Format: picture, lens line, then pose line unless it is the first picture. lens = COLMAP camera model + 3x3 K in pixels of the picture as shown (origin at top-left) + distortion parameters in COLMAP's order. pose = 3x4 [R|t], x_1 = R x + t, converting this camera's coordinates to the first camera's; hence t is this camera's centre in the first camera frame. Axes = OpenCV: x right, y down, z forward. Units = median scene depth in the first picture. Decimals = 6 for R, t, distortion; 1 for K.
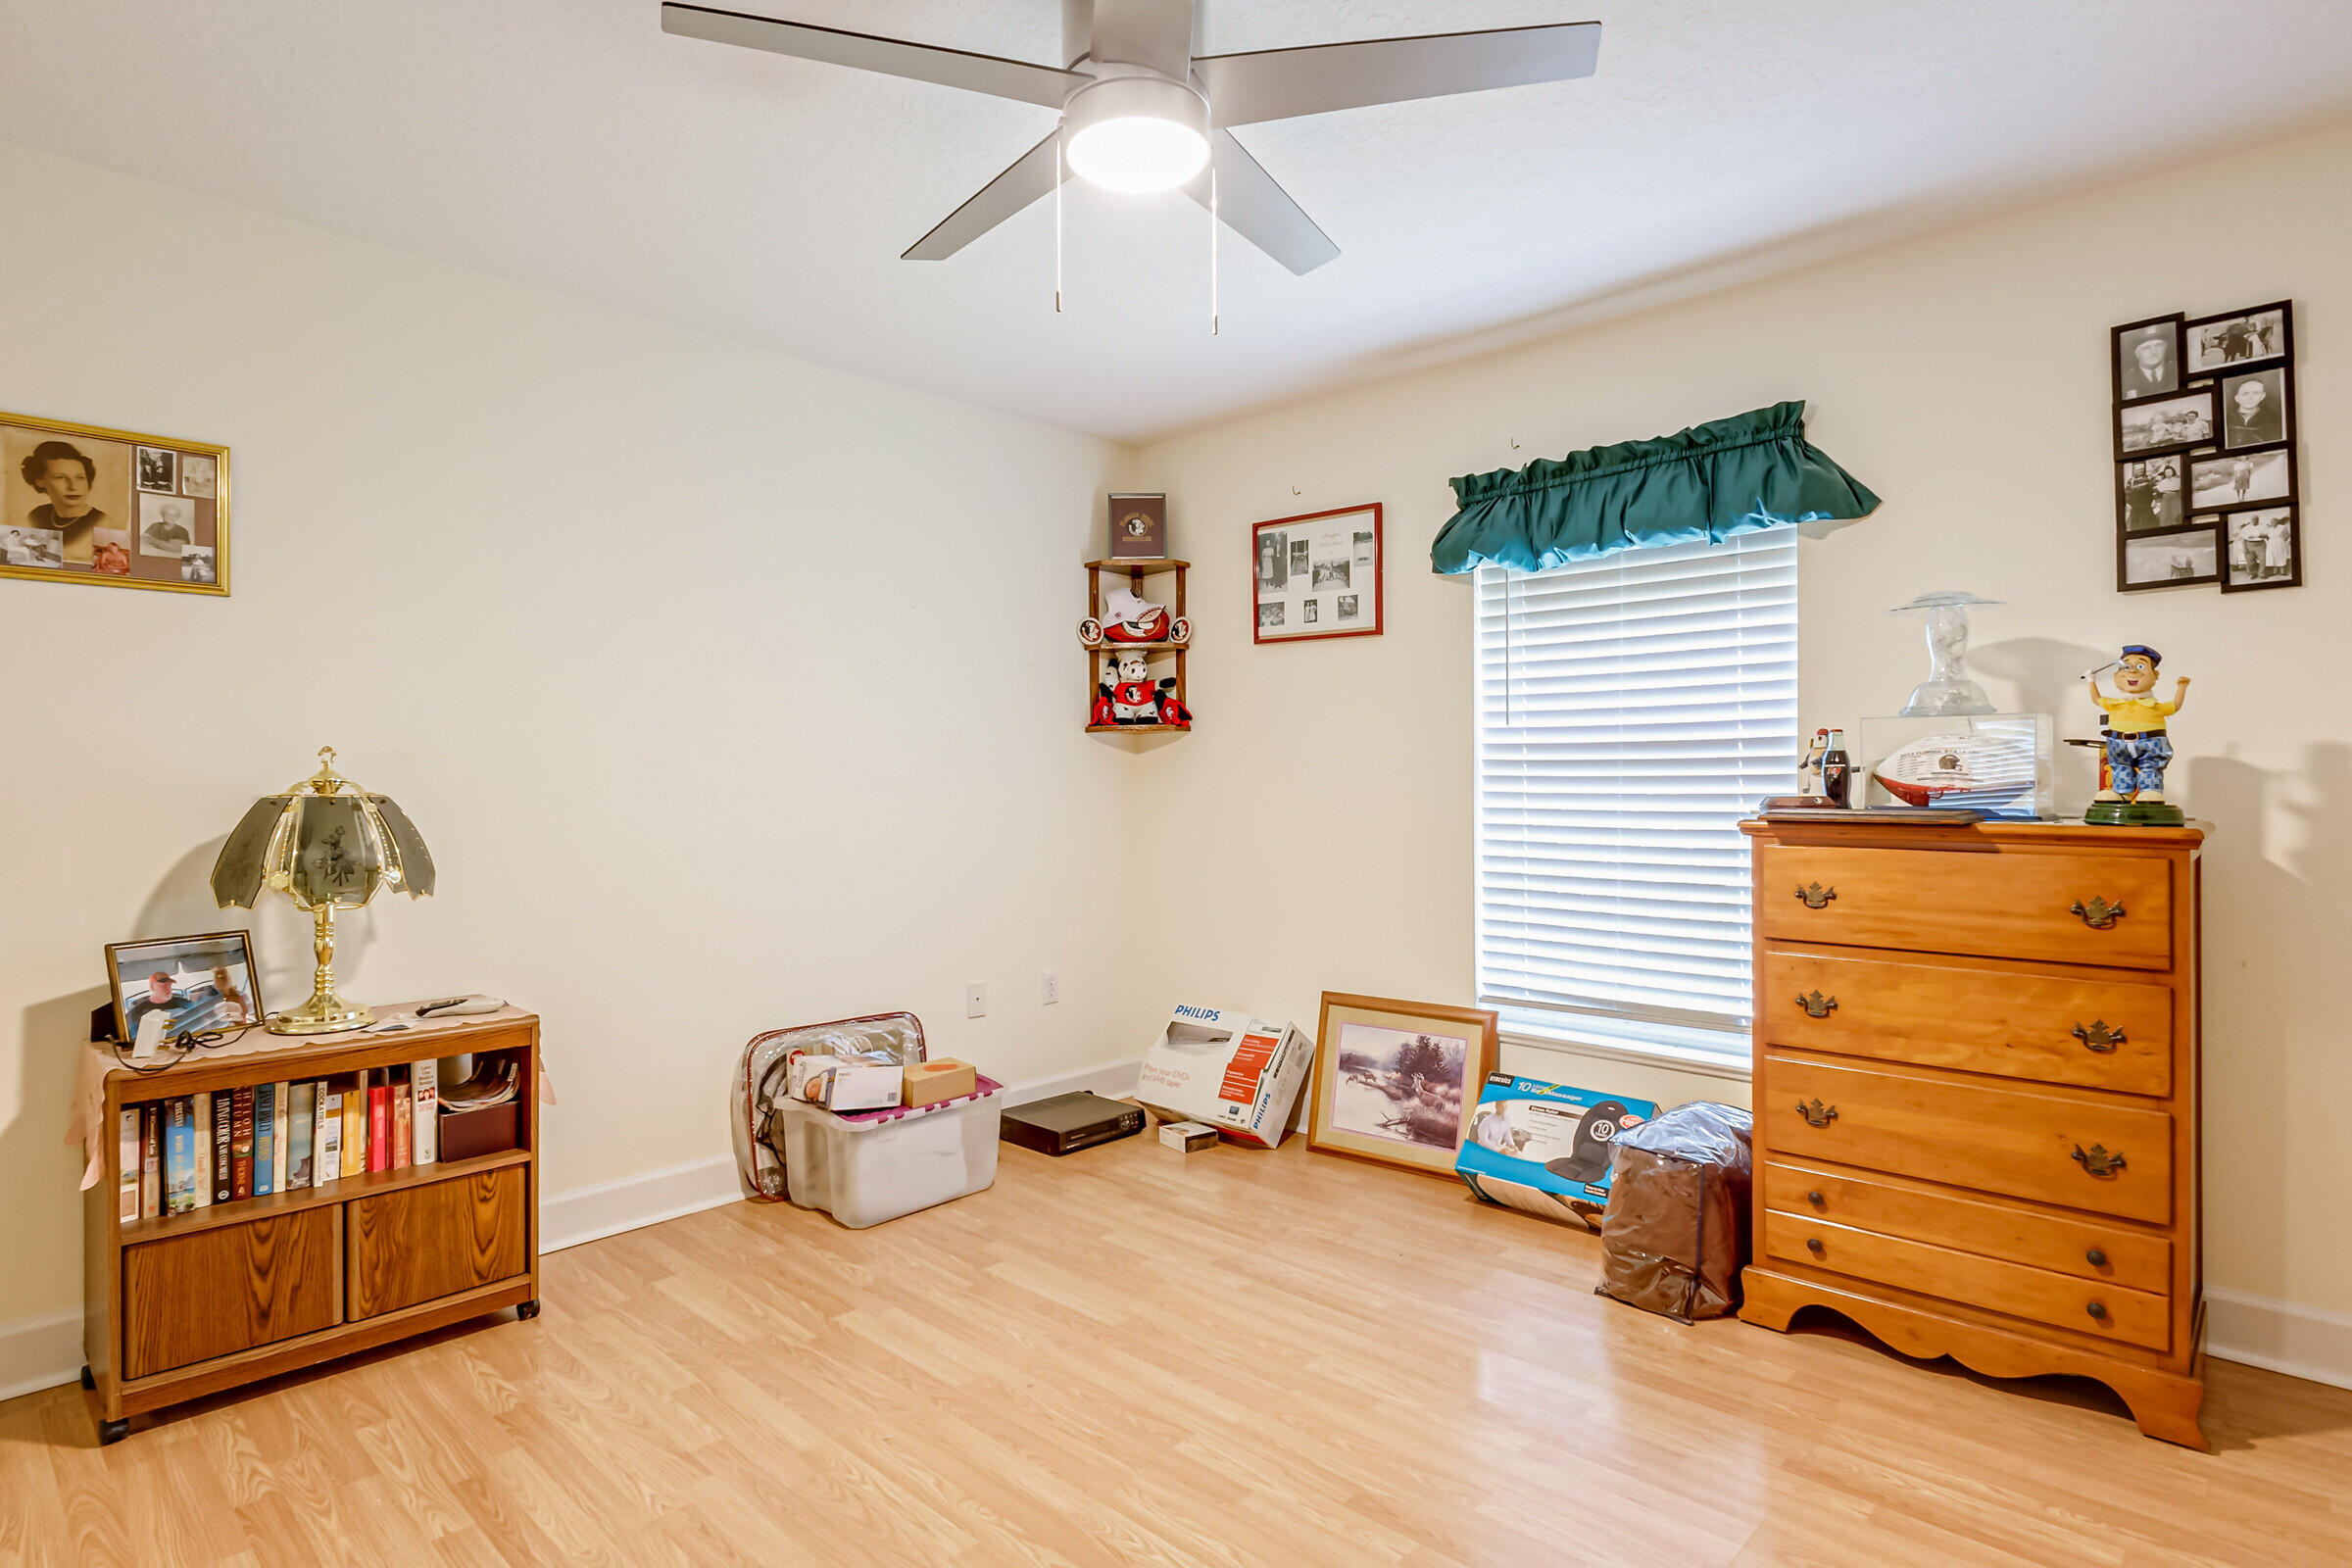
lens RADIAL K [[1212.9, 0, 1173.0], [0, 1212.9, 780.8], [0, 0, 1]] dist [0.005709, 0.000131]
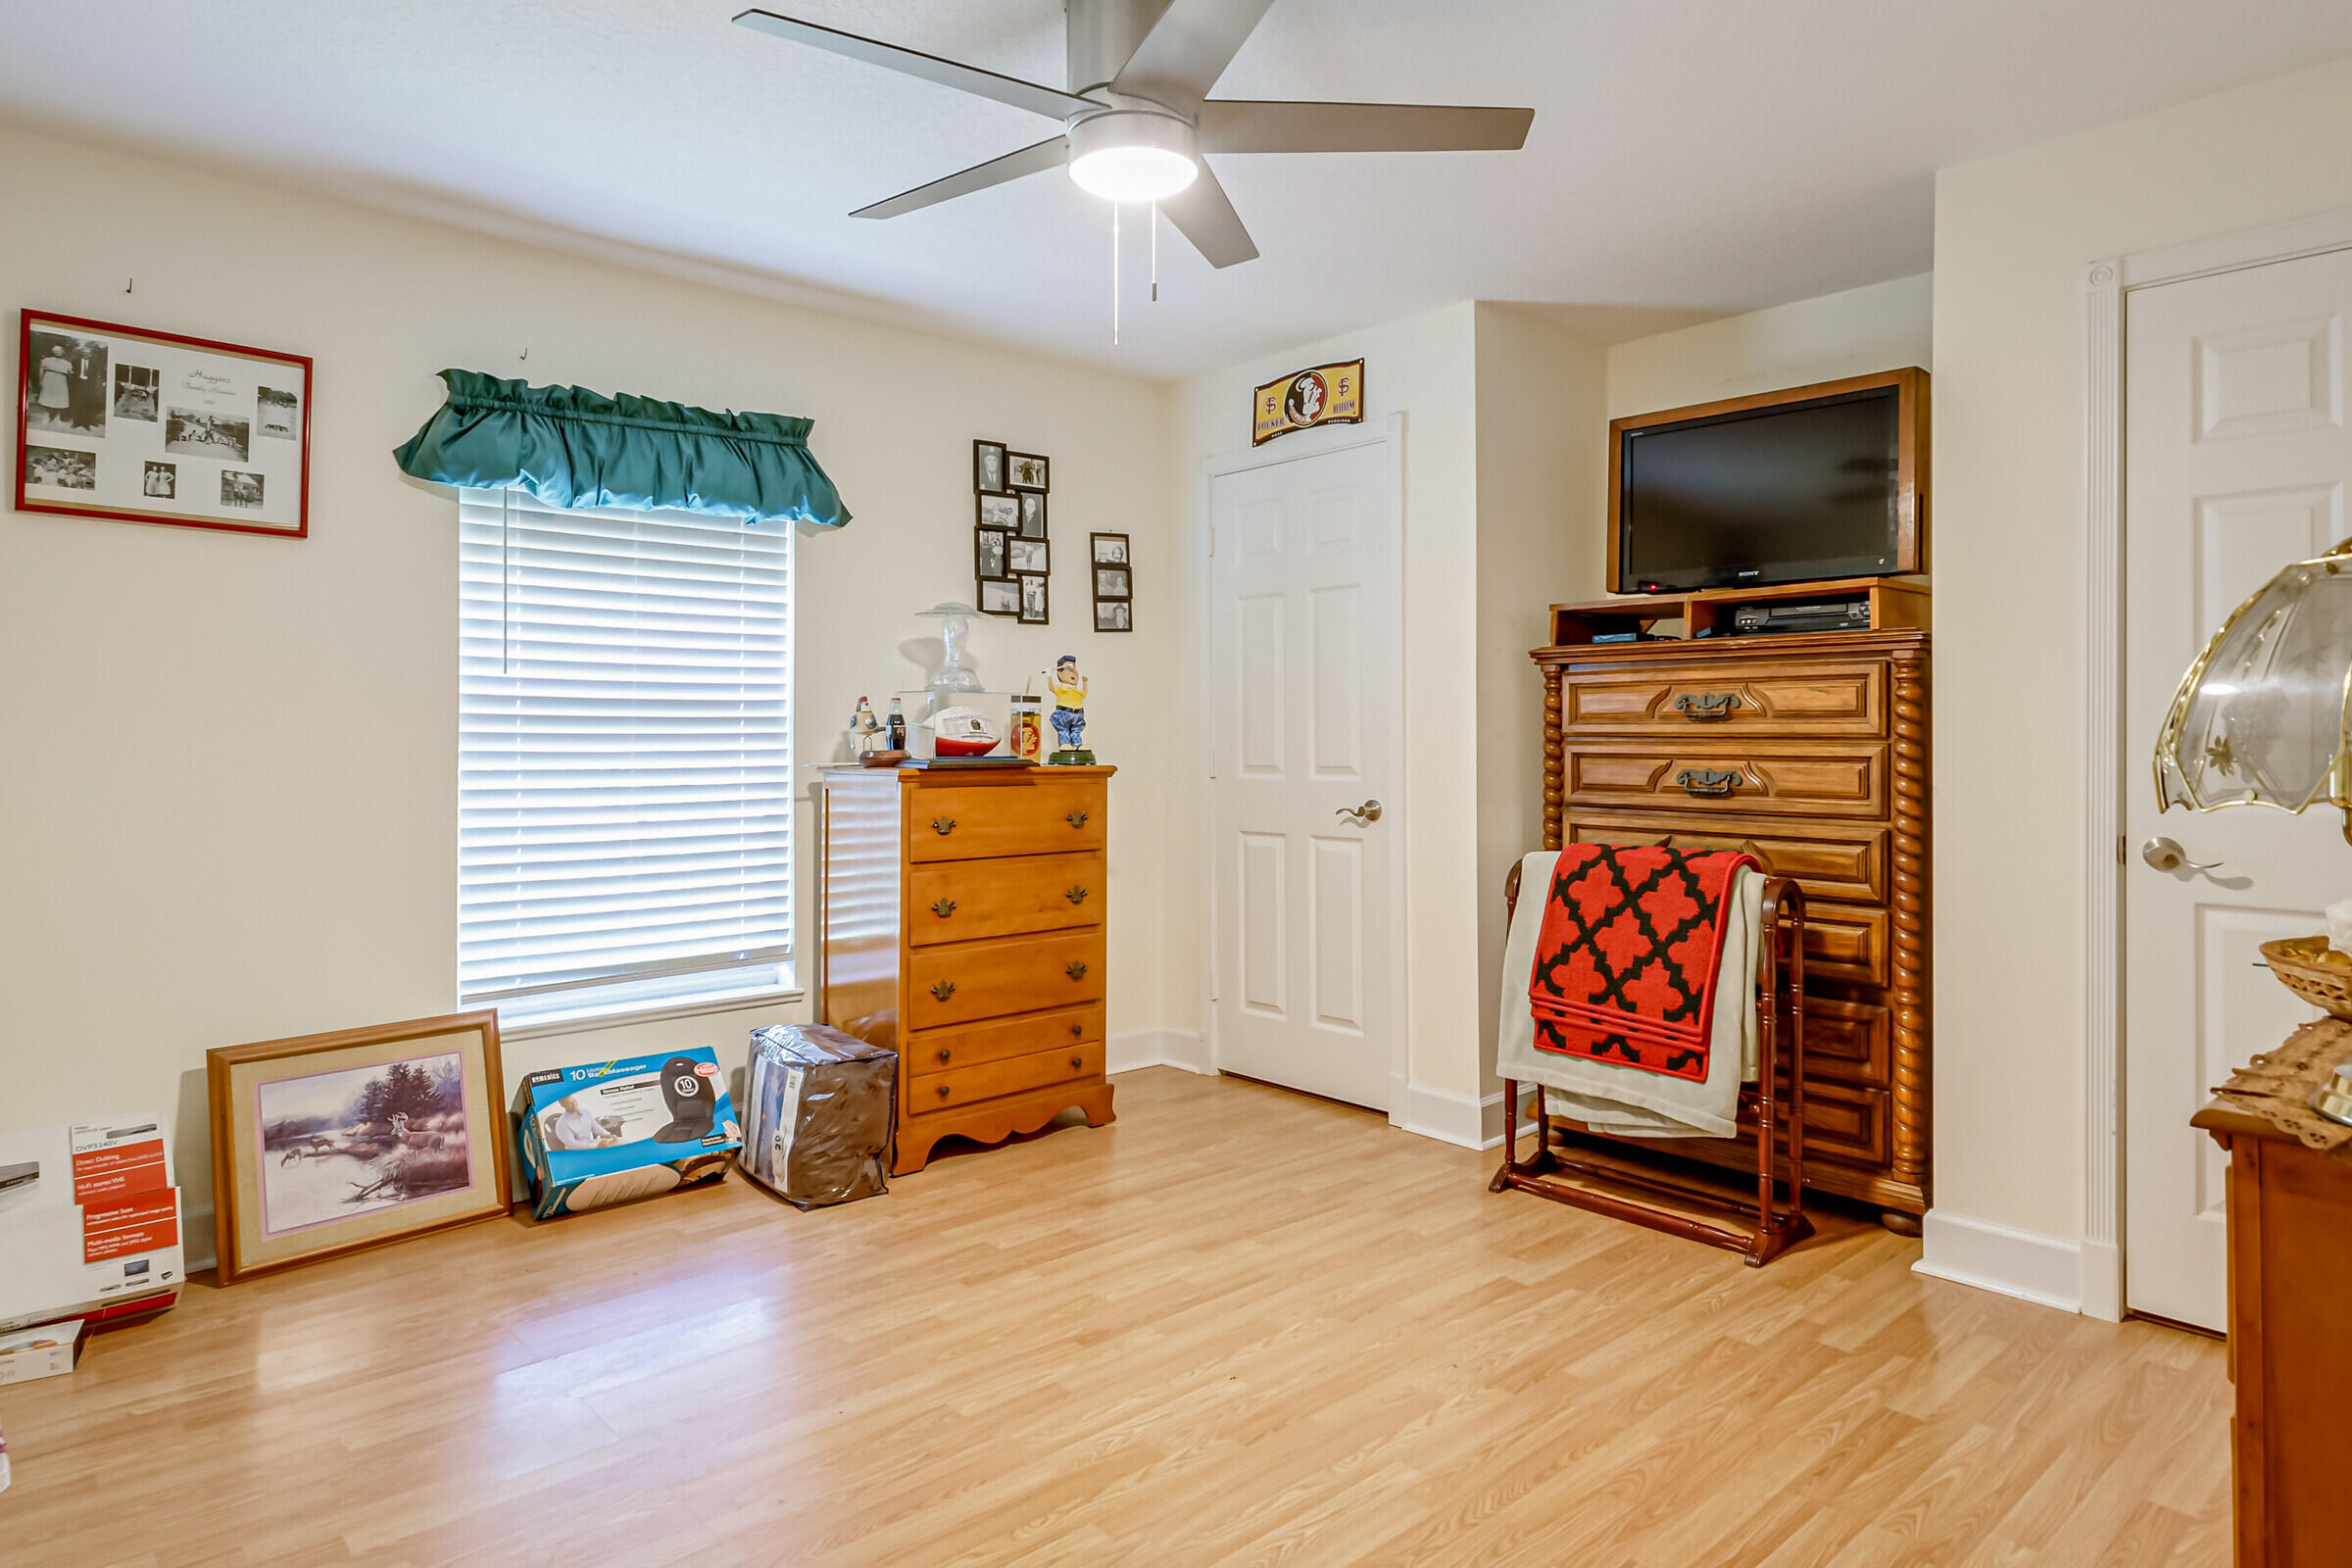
lens RADIAL K [[1395.8, 0, 1143.3], [0, 1395.8, 738.3], [0, 0, 1]] dist [-0.000218, -0.000694]
pose [[0.085475, 0.001769, 0.996339, -0.732848], [0.002272, 0.999995, -0.001970, 0.003021], [-0.996338, 0.002432, 0.085470, 0.501652]]
